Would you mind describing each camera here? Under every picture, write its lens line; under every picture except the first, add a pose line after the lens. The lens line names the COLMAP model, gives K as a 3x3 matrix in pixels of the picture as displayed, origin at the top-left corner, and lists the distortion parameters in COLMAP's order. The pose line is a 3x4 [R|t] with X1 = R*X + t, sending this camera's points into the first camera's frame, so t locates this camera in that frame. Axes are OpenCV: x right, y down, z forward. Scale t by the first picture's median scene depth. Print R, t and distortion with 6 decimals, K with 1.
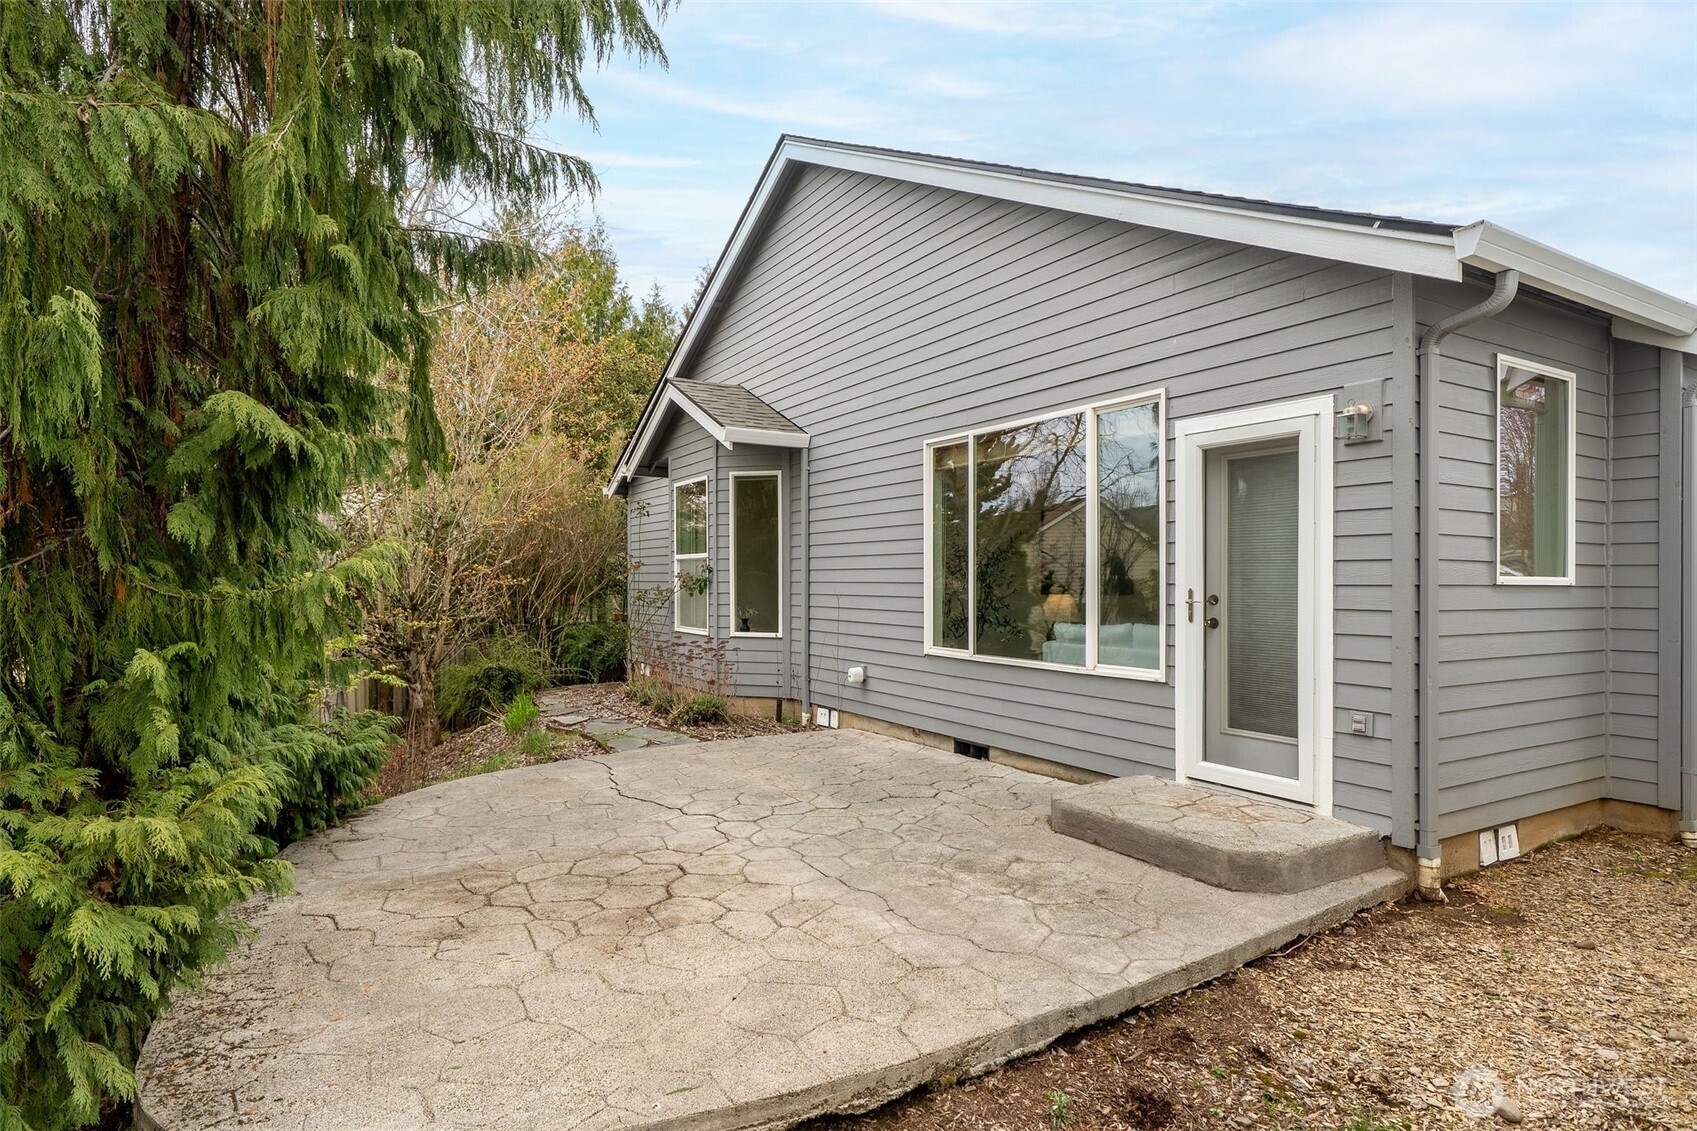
lens RADIAL K [[855.9, 0, 852.9], [0, 855.9, 588.7], [0, 0, 1]] dist [-0.000881, -0.000293]
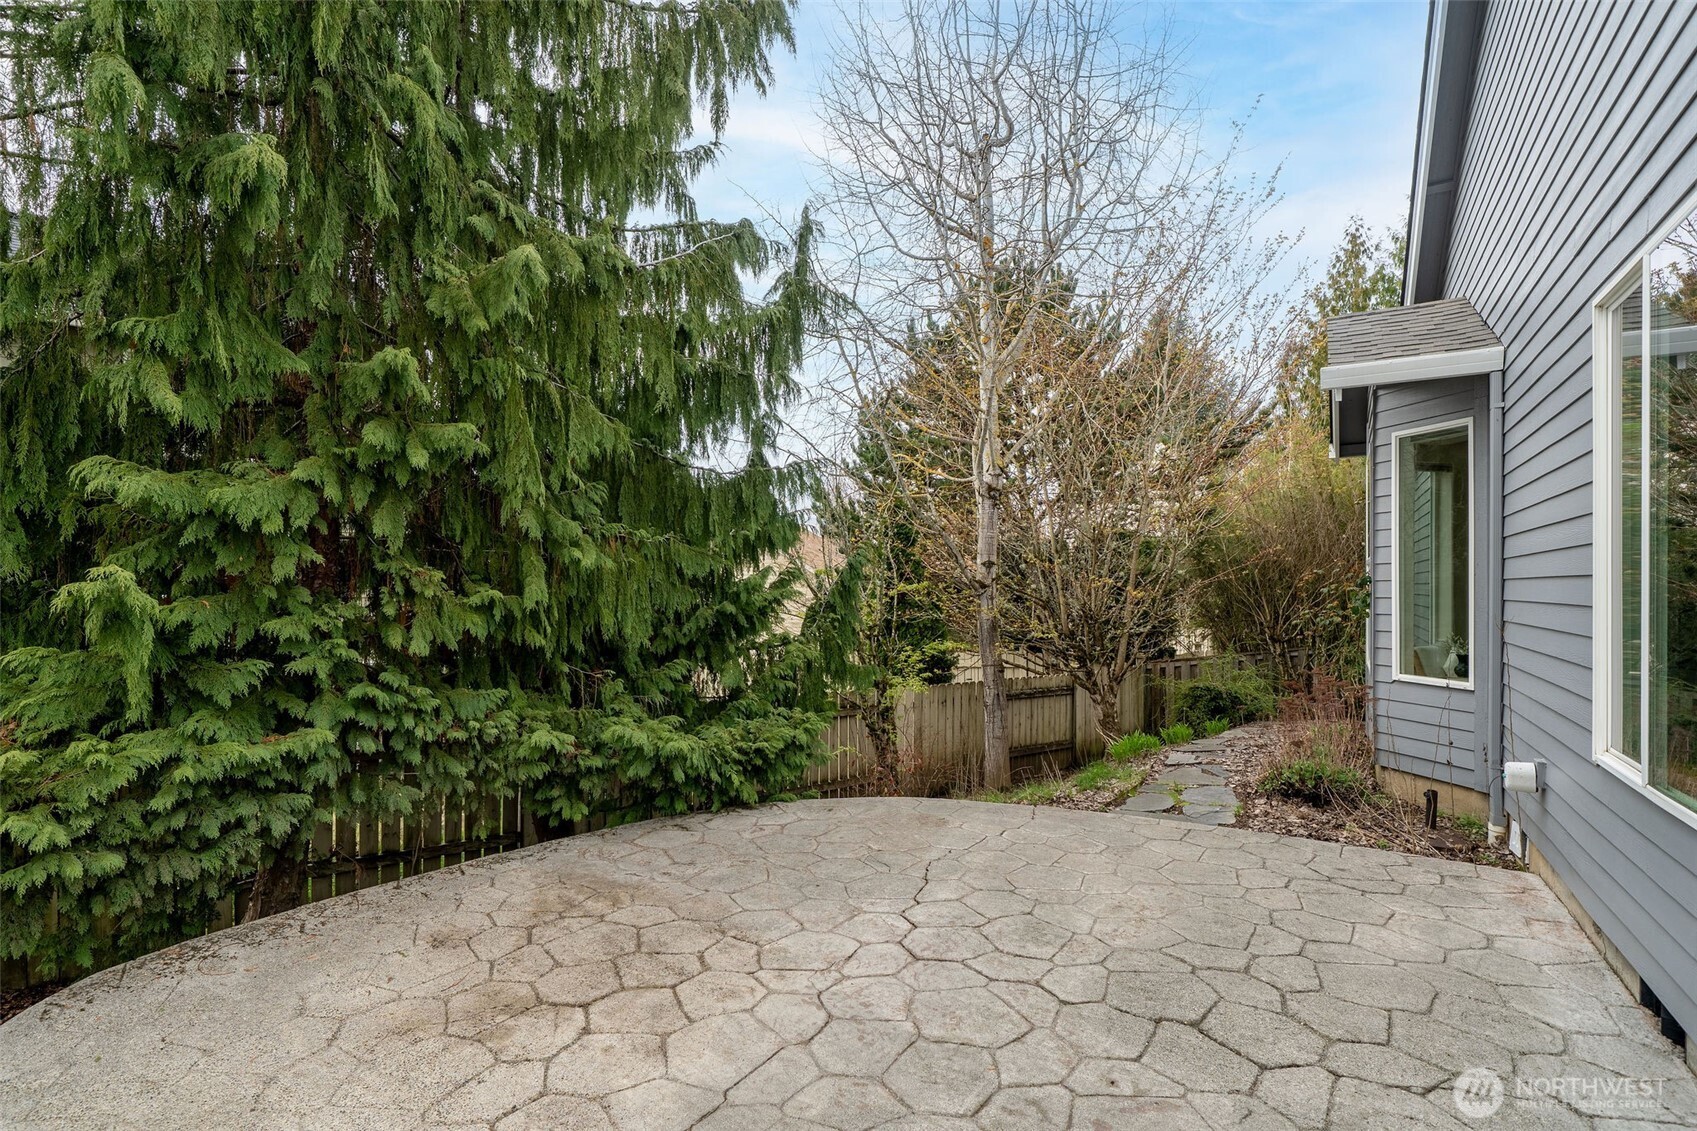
lens RADIAL K [[814.8, 0, 875.1], [0, 814.8, 566.4], [0, 0, 1]] dist [0.000985, 0.000776]
pose [[0.472702, -0.020723, -0.880979, 0.430567], [-0.013609, 0.999433, -0.030812, -0.012999], [0.881117, 0.026555, 0.472152, 0.660607]]
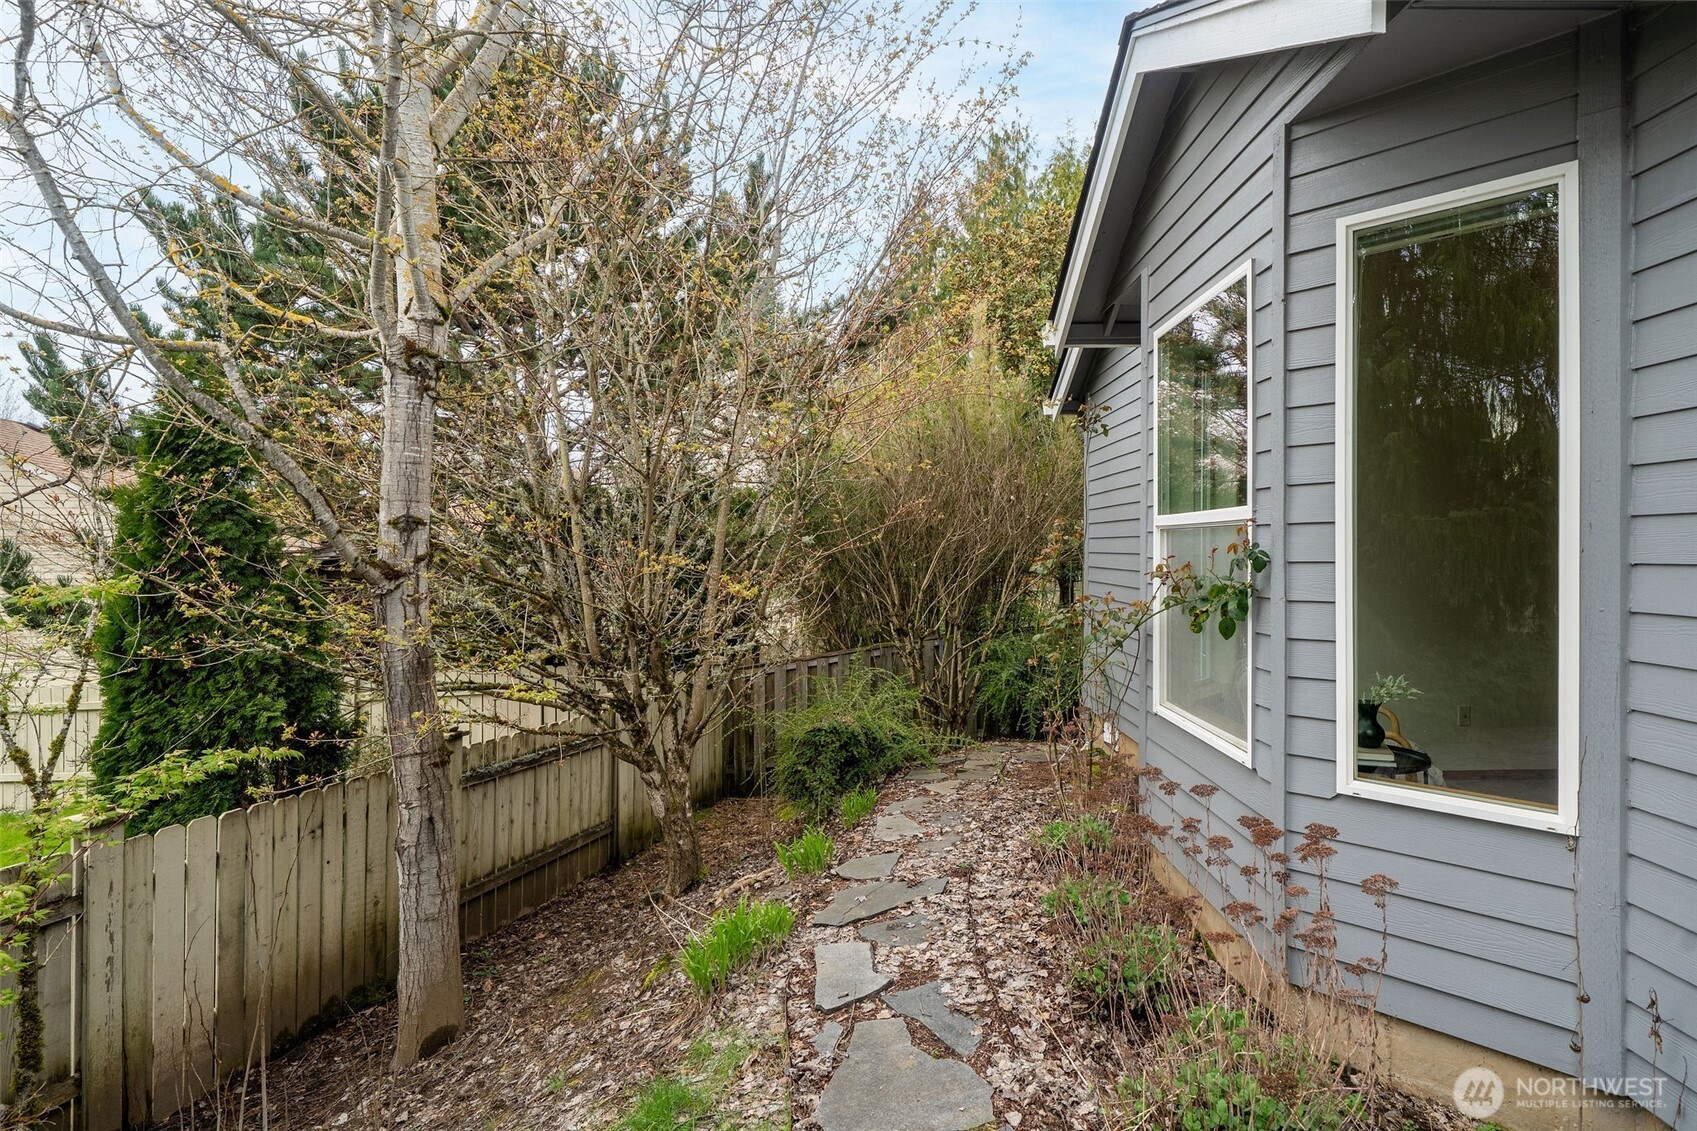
lens RADIAL K [[868.9, 0, 848.5], [0, 868.9, 565.5], [0, 0, 1]] dist [-0.002327, -0.000545]
pose [[0.834457, 0.005128, -0.551048, -0.228597], [0.000221, 0.999954, 0.009641, -0.044315], [0.551072, -0.008167, 0.834418, 1.273222]]
